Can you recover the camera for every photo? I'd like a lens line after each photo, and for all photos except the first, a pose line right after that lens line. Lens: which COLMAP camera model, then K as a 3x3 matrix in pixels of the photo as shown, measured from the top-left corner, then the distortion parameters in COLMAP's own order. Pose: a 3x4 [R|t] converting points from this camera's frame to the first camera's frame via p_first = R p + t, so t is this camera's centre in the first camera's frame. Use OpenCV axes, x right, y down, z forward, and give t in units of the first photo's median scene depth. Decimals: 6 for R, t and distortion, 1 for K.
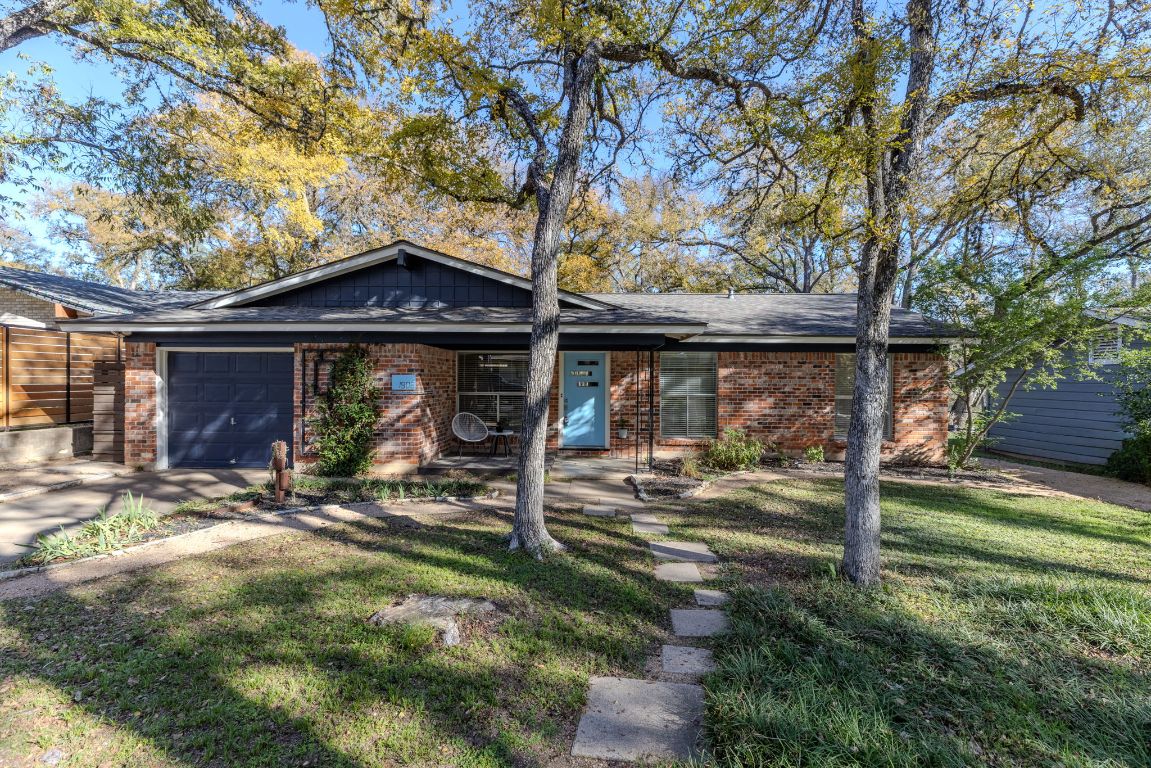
lens RADIAL K [[517.1, 0, 576.4], [0, 517.1, 379.8], [0, 0, 1]] dist [0.004642, -0.000149]
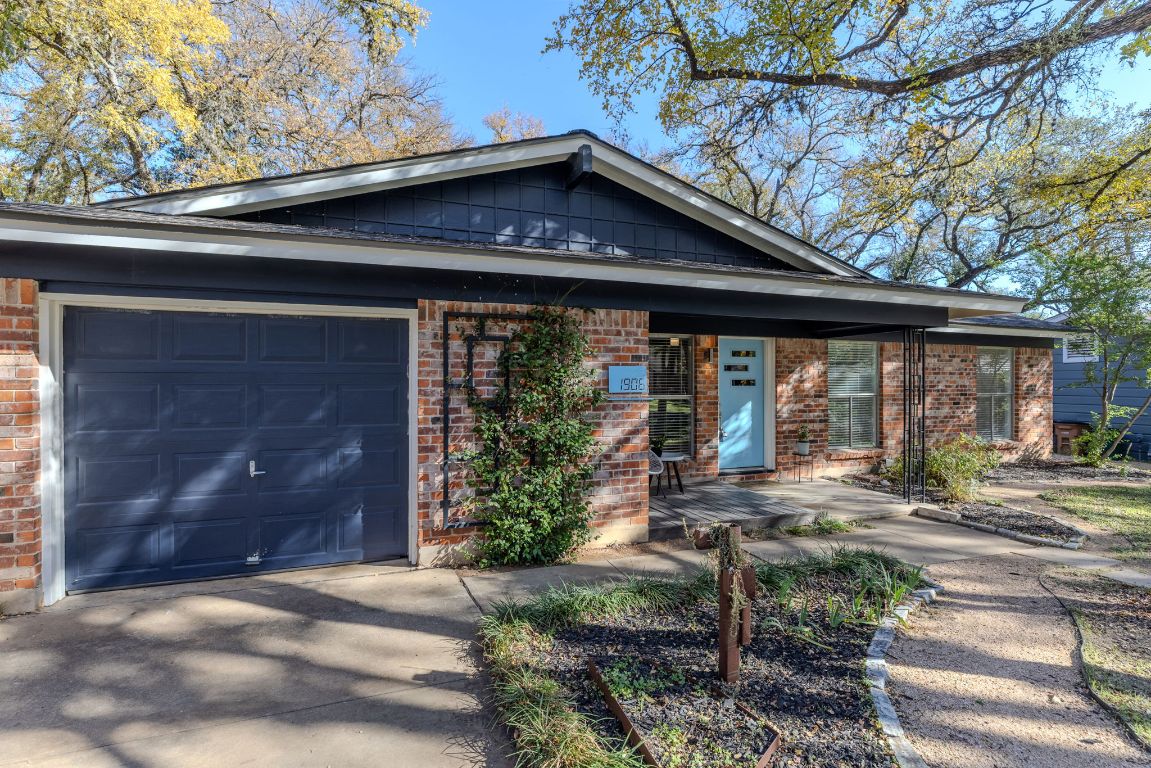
lens RADIAL K [[536.3, 0, 579.6], [0, 536.3, 383.5], [0, 0, 1]] dist [0.003220, 0.000560]
pose [[0.925828, -0.007282, 0.377874, -0.564652], [0.005848, 0.999971, 0.004944, 0.005595], [-0.377899, -0.002367, 0.925844, 0.454925]]
